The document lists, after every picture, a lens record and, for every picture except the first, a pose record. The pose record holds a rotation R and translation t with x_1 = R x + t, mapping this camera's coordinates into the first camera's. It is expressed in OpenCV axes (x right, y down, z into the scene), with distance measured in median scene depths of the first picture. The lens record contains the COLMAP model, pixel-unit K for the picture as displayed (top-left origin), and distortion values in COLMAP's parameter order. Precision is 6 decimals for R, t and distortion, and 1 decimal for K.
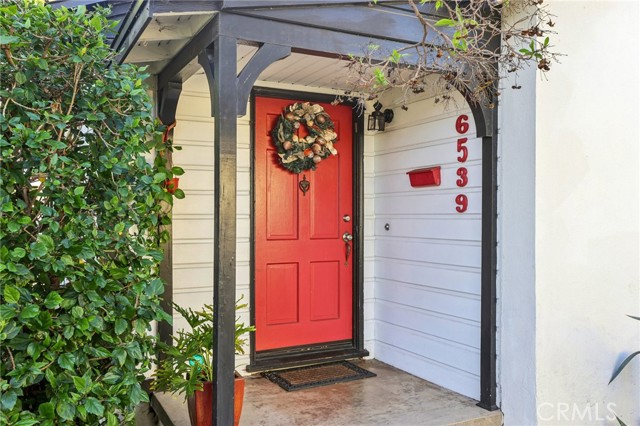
lens RADIAL K [[568.9, 0, 320.0], [0, 568.9, 213.0], [0, 0, 1]] dist [0.006106, 0.000972]
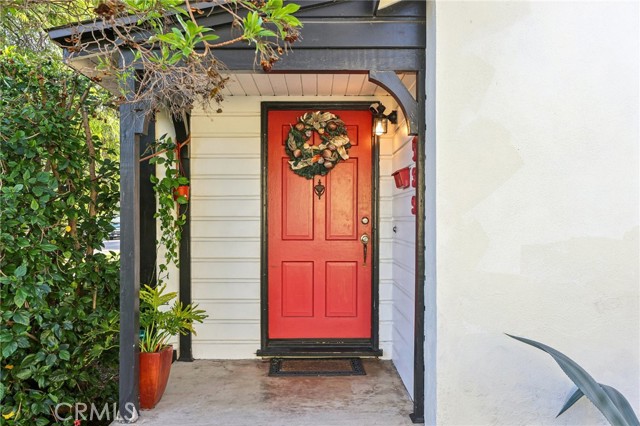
lens RADIAL K [[538.1, 0, 319.9], [0, 538.1, 227.0], [0, 0, 1]] dist [-0.004480, 0.000129]
pose [[0.883111, 0.008492, -0.469088, 0.461612], [0.000446, 0.999821, 0.018941, 0.002632], [0.469164, -0.016936, 0.882948, 0.111468]]
